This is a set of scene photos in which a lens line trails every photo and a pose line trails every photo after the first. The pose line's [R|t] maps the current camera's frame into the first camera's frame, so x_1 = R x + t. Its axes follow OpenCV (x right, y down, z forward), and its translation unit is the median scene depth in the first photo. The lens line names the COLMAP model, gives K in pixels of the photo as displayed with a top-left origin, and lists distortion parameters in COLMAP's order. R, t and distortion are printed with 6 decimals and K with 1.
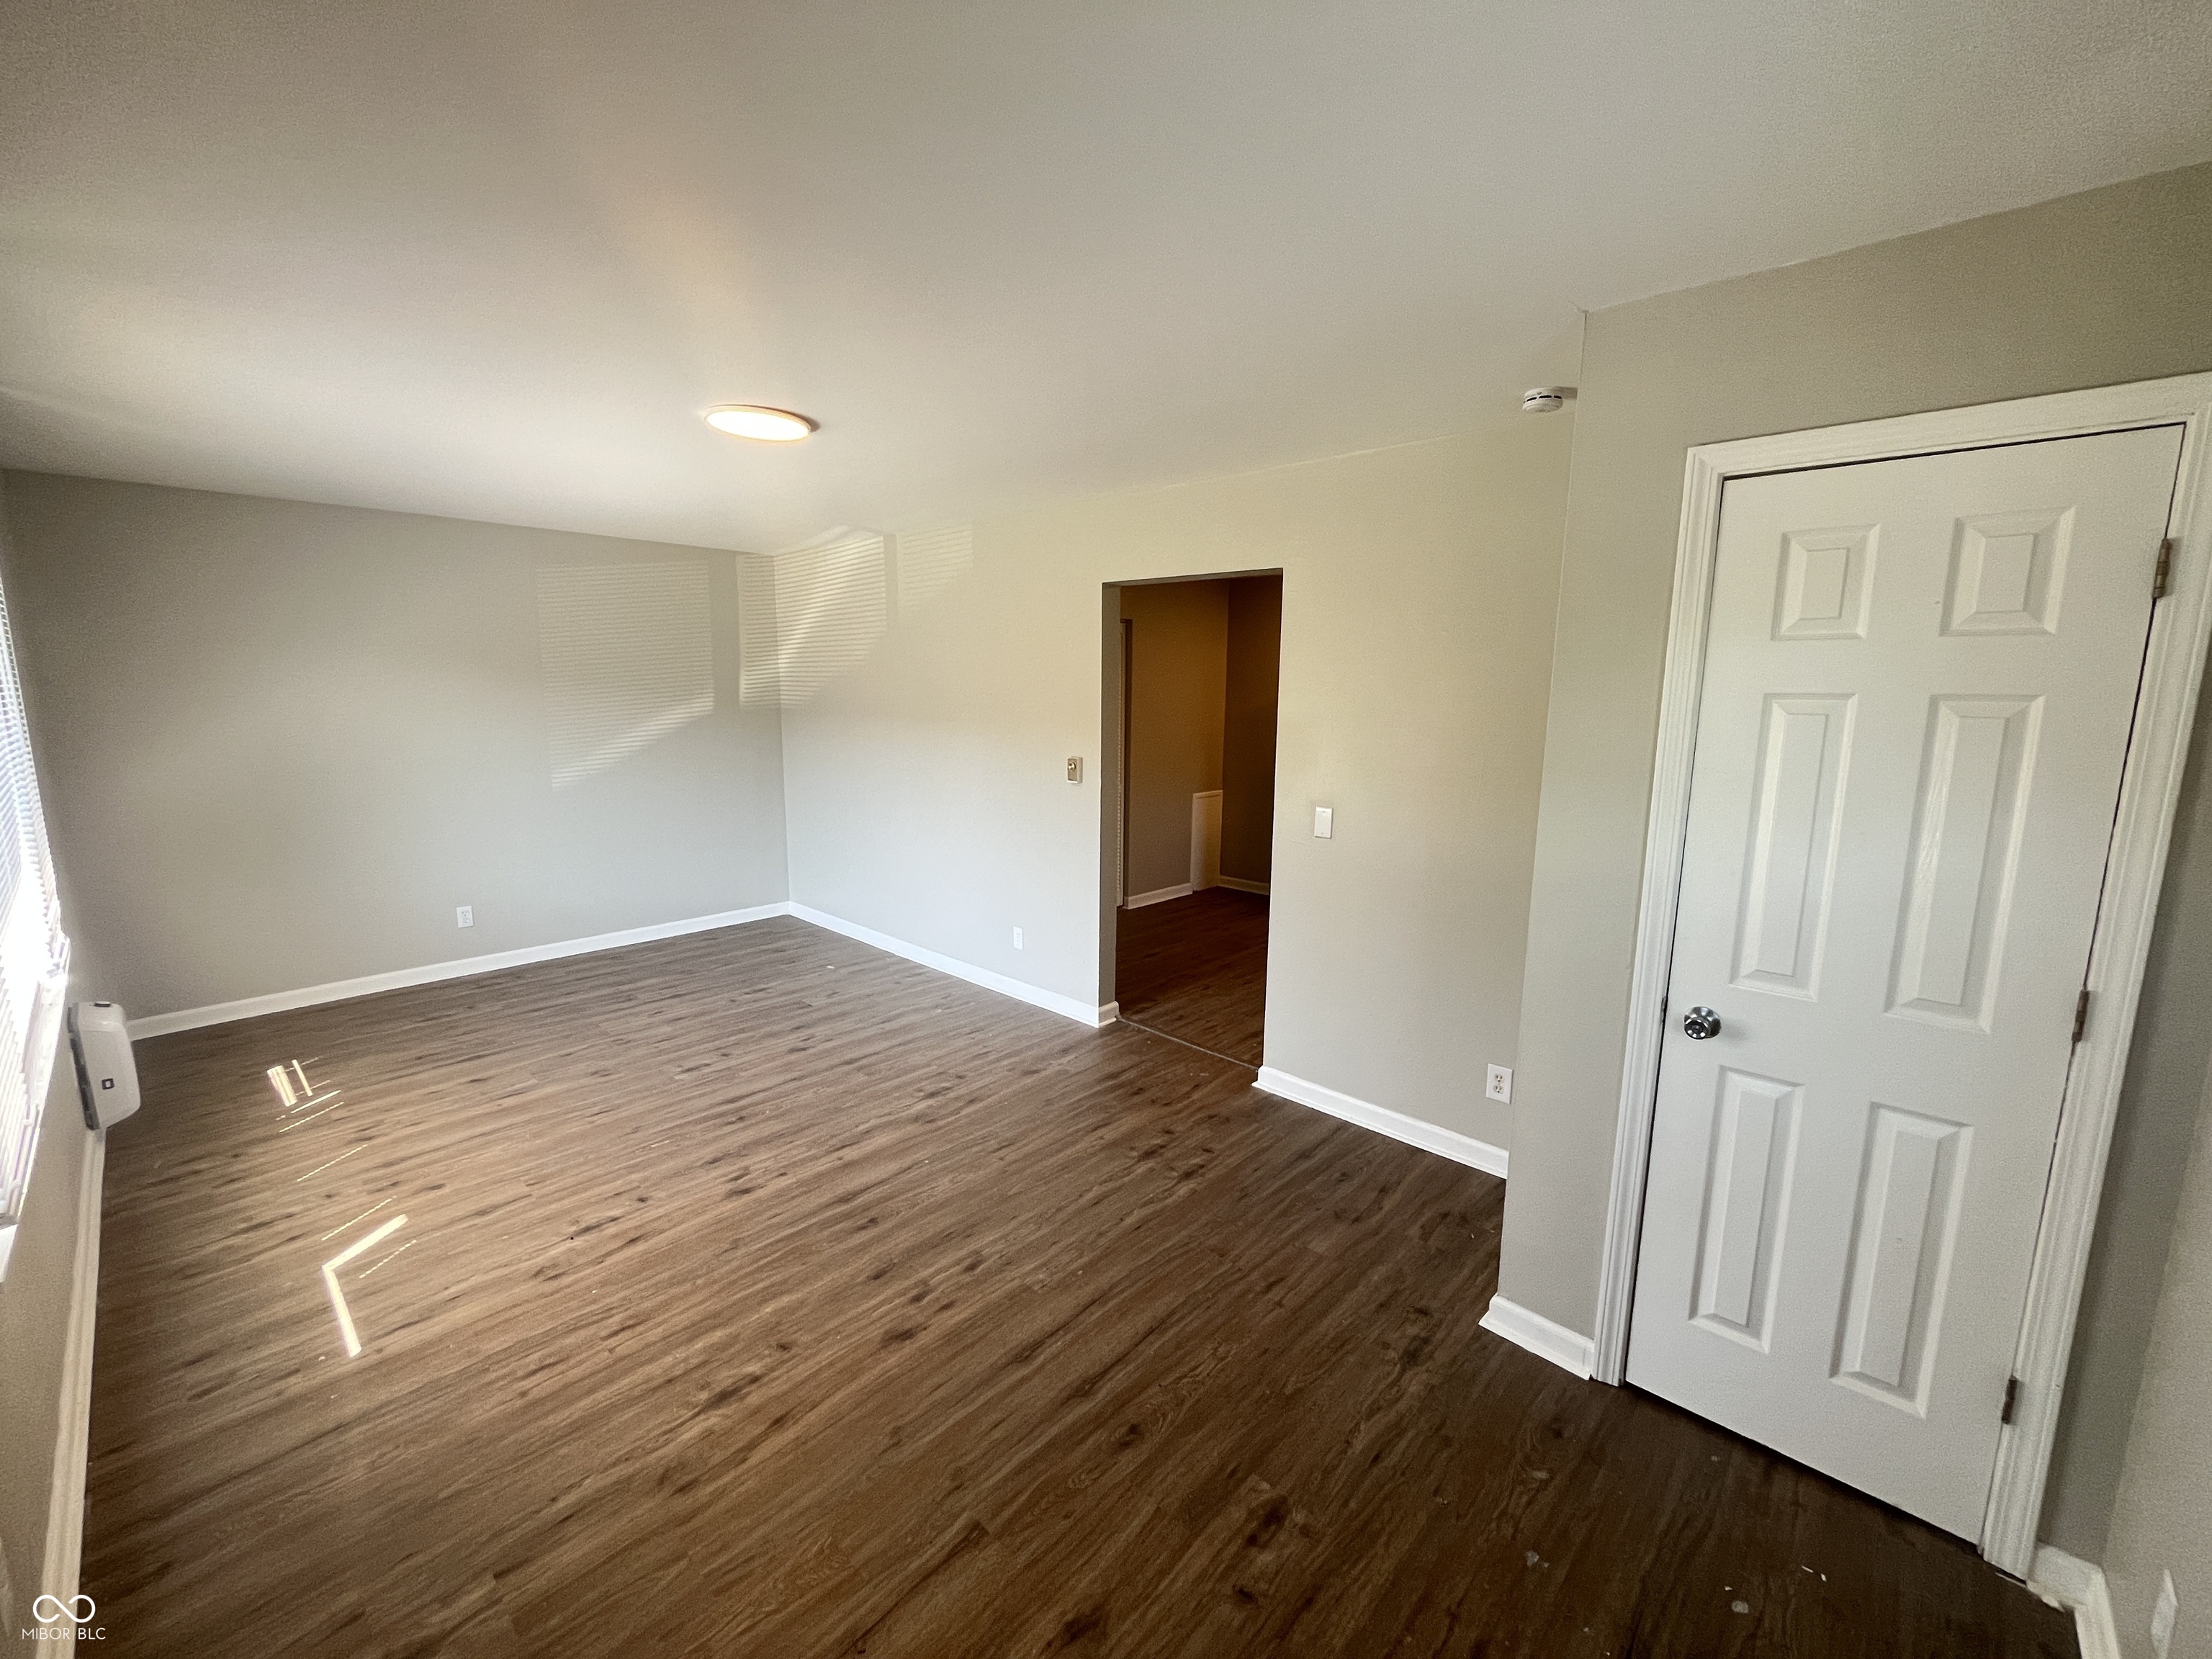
lens RADIAL K [[896.8, 0, 1104.5], [0, 896.8, 825.4], [0, 0, 1]] dist [0.003802, 0.000156]
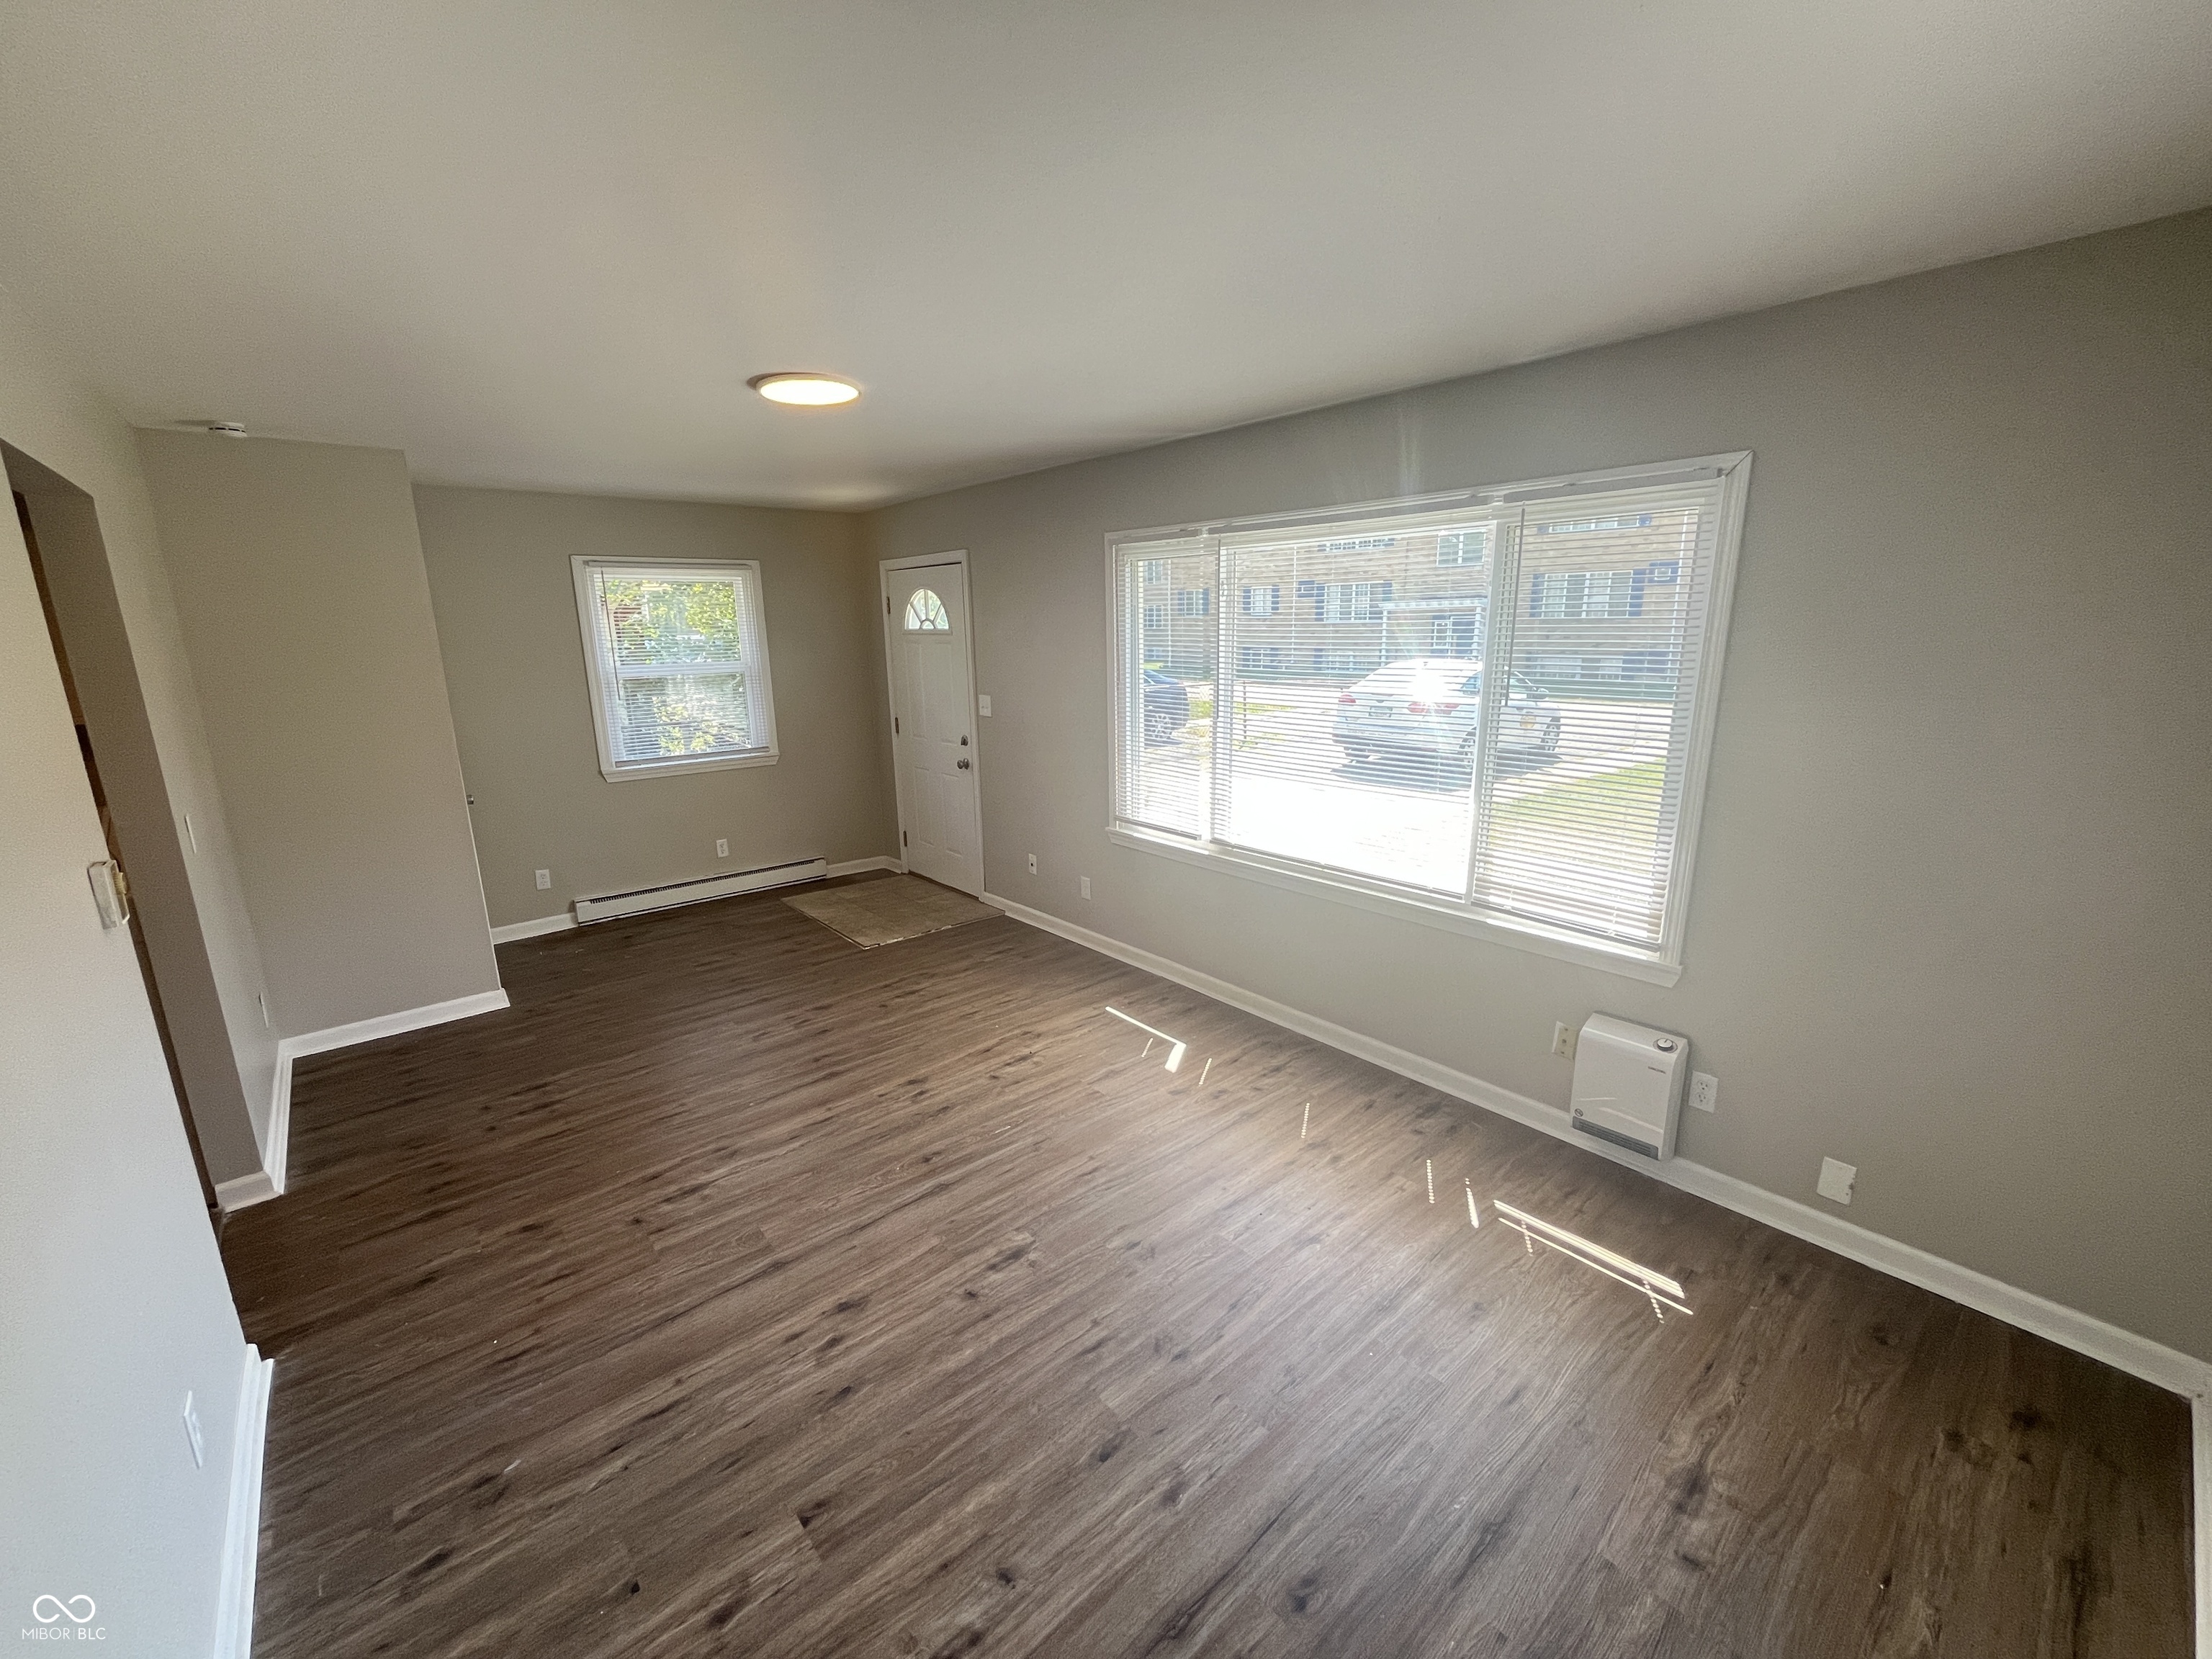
lens RADIAL K [[896.8, 0, 1104.5], [0, 896.8, 830.3], [0, 0, 1]] dist [0.003802, 0.000156]
pose [[-0.993256, -0.015270, 0.114928, -0.741331], [0.029497, 0.925385, 0.377878, -0.319903], [-0.112123, 0.378720, -0.918695, 1.832853]]
